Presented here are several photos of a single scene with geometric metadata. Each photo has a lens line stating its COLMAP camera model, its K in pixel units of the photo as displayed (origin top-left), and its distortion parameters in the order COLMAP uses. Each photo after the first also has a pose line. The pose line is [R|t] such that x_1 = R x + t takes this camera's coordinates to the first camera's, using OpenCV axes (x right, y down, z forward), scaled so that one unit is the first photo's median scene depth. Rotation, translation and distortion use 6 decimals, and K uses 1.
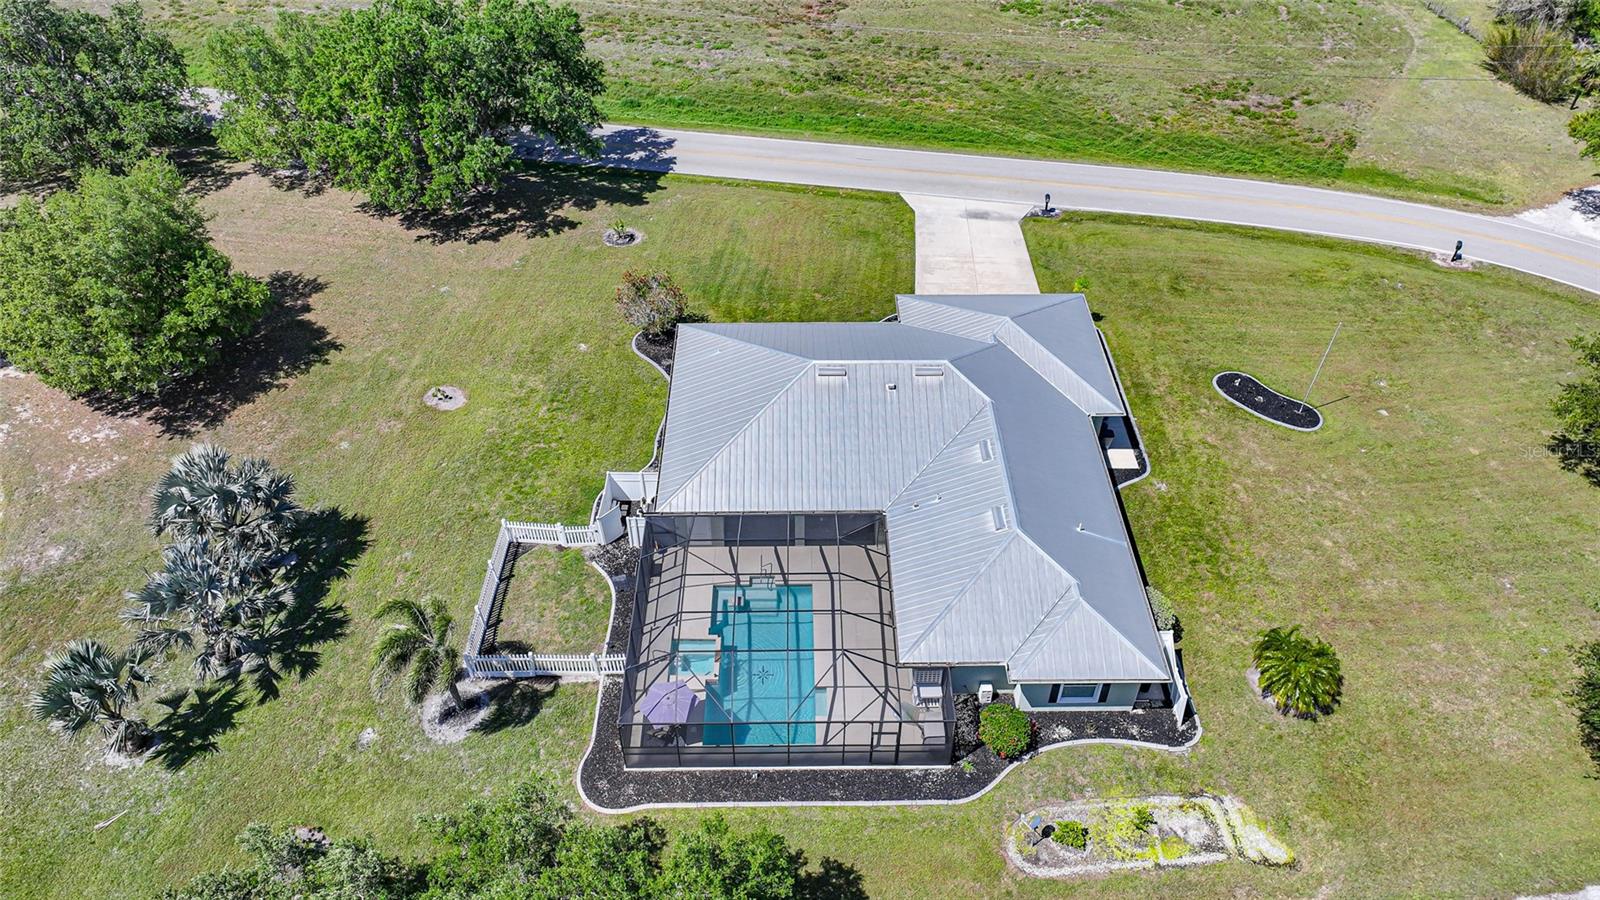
lens RADIAL K [[1128.6, 0, 803.5], [0, 1128.6, 451.3], [0, 0, 1]] dist [0.005429, 0.011785]
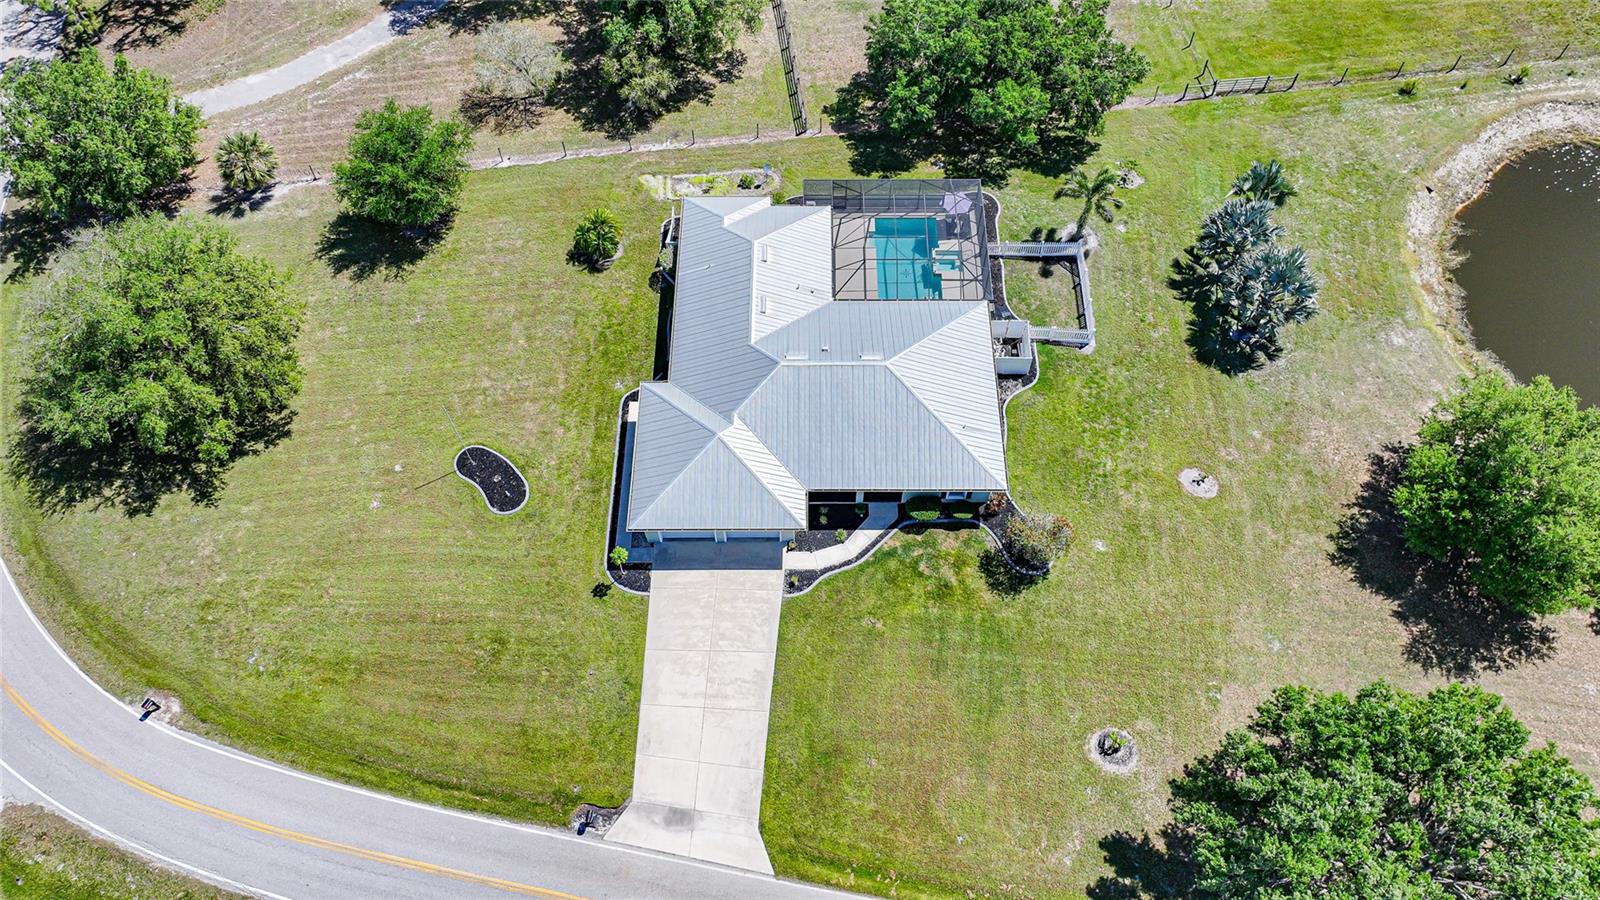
lens RADIAL K [[1128.6, 0, 801.3], [0, 1128.6, 449.8], [0, 0, 1]] dist [0.005429, 0.011785]
pose [[-0.999907, -0.013114, 0.003633, 0.069841], [0.005929, -0.179515, 0.983737, -0.942606], [-0.012248, 0.983668, 0.179576, 0.605630]]
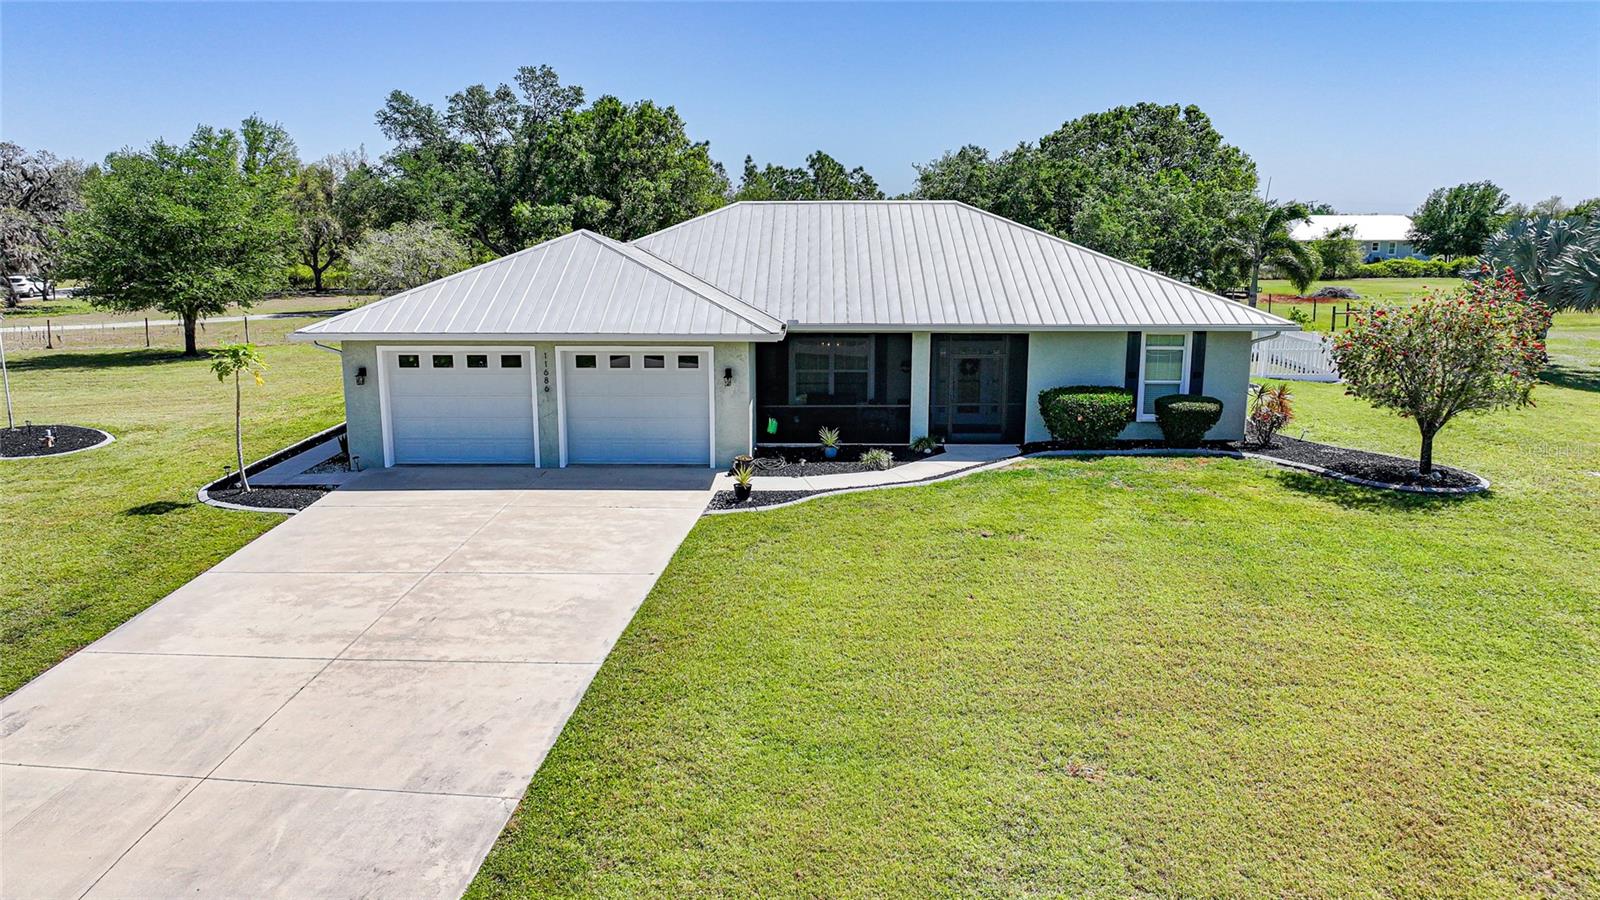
lens RADIAL K [[1128.6, 0, 805.1], [0, 1128.6, 448.0], [0, 0, 1]] dist [0.005429, 0.011785]
pose [[-0.999765, -0.009507, 0.019476, 0.055003], [0.009653, 0.609277, 0.792899, -0.341579], [-0.019404, 0.792901, -0.609042, 1.031900]]
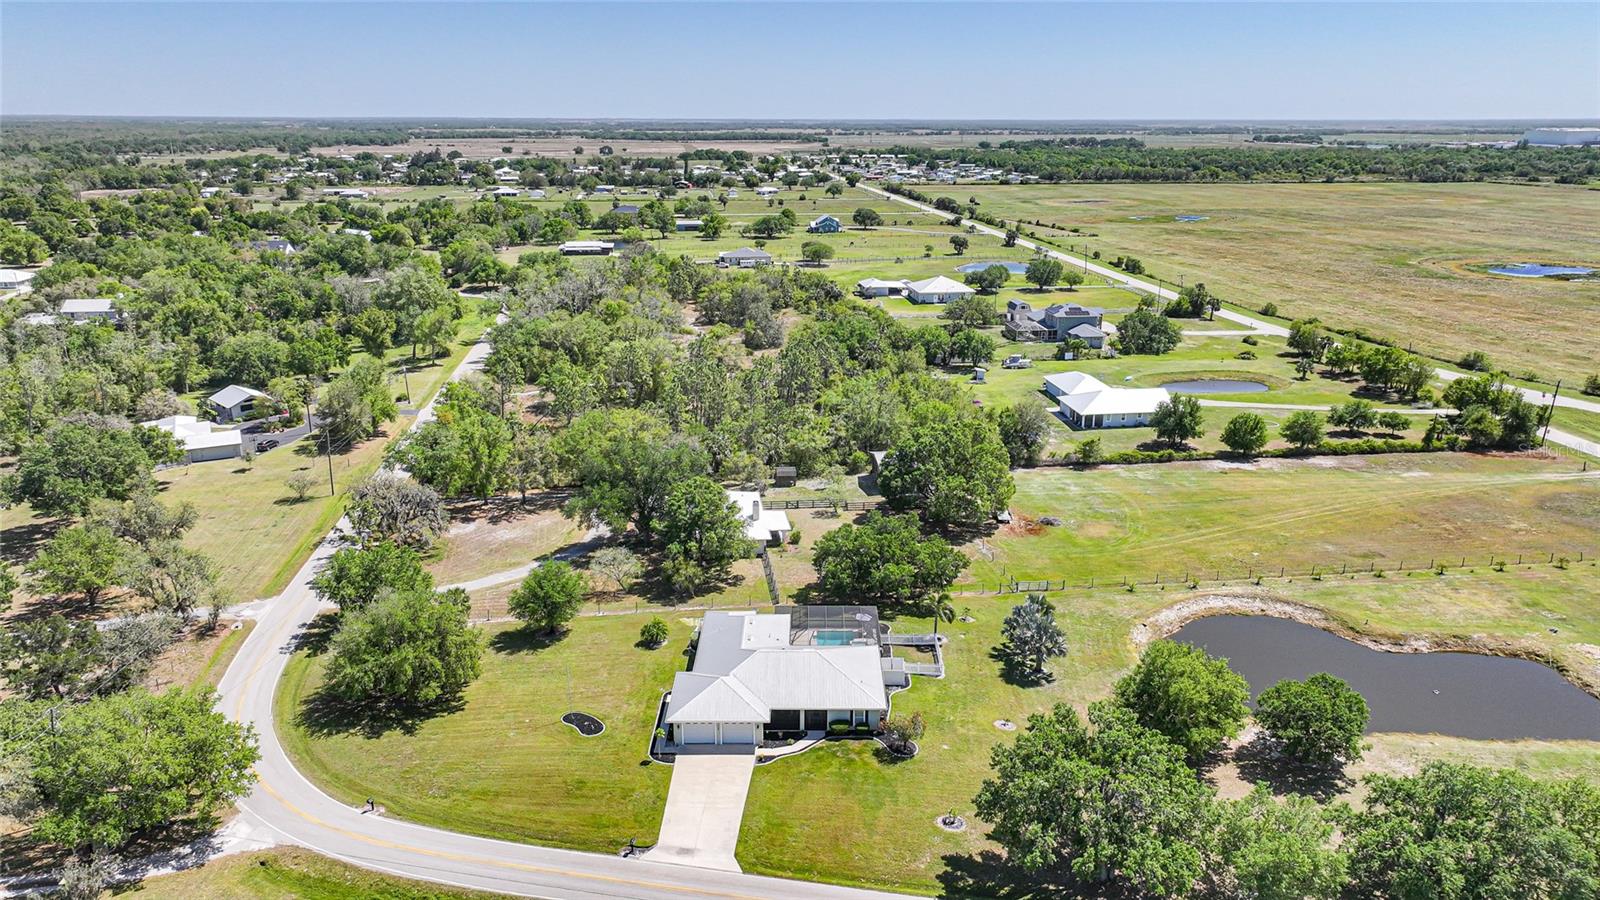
lens RADIAL K [[1128.6, 0, 806.0], [0, 1128.6, 449.2], [0, 0, 1]] dist [0.005429, 0.011785]
pose [[-0.999891, -0.009604, 0.011250, 0.007095], [0.004491, 0.527562, 0.849504, -1.552232], [-0.014094, 0.849462, -0.527462, 1.292704]]
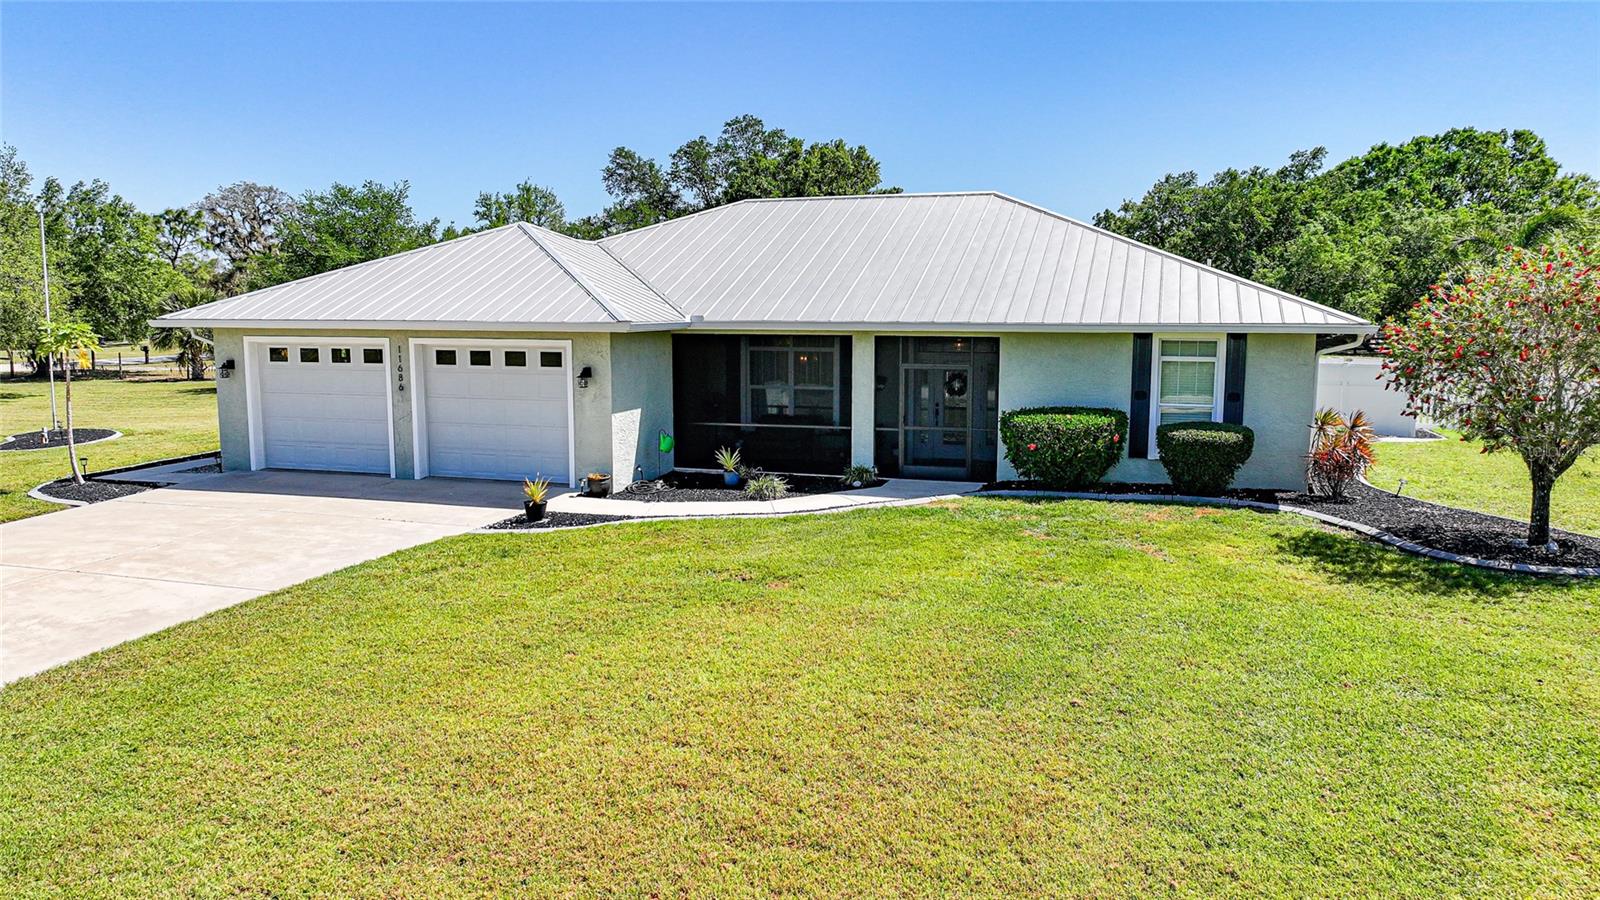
lens RADIAL K [[1128.6, 0, 791.7], [0, 1128.6, 456.1], [0, 0, 1]] dist [0.005429, 0.011785]
pose [[-0.948297, -0.047645, 0.313788, -0.043745], [0.205755, 0.660483, 0.722099, -0.270034], [-0.241656, 0.749328, -0.616530, 0.987060]]
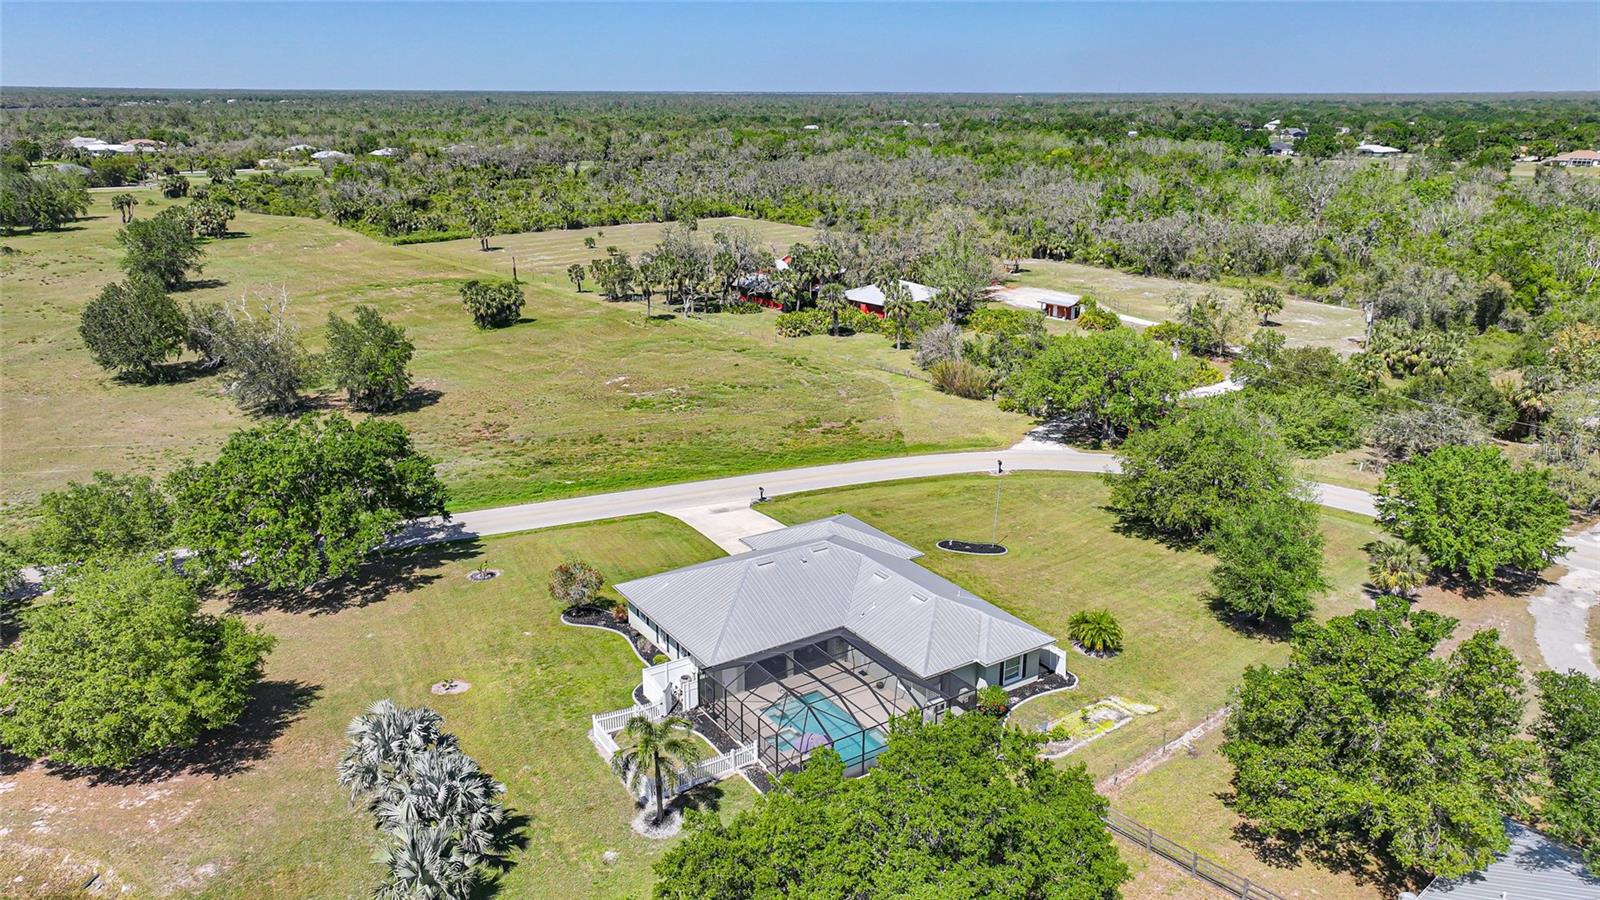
lens RADIAL K [[1128.6, 0, 804.2], [0, 1128.6, 449.4], [0, 0, 1]] dist [0.005429, 0.011785]
pose [[0.843171, -0.165242, 0.511622, -0.457998], [0.359031, 0.881379, -0.307032, 0.187528], [-0.400199, 0.442568, 0.802480, -0.187380]]
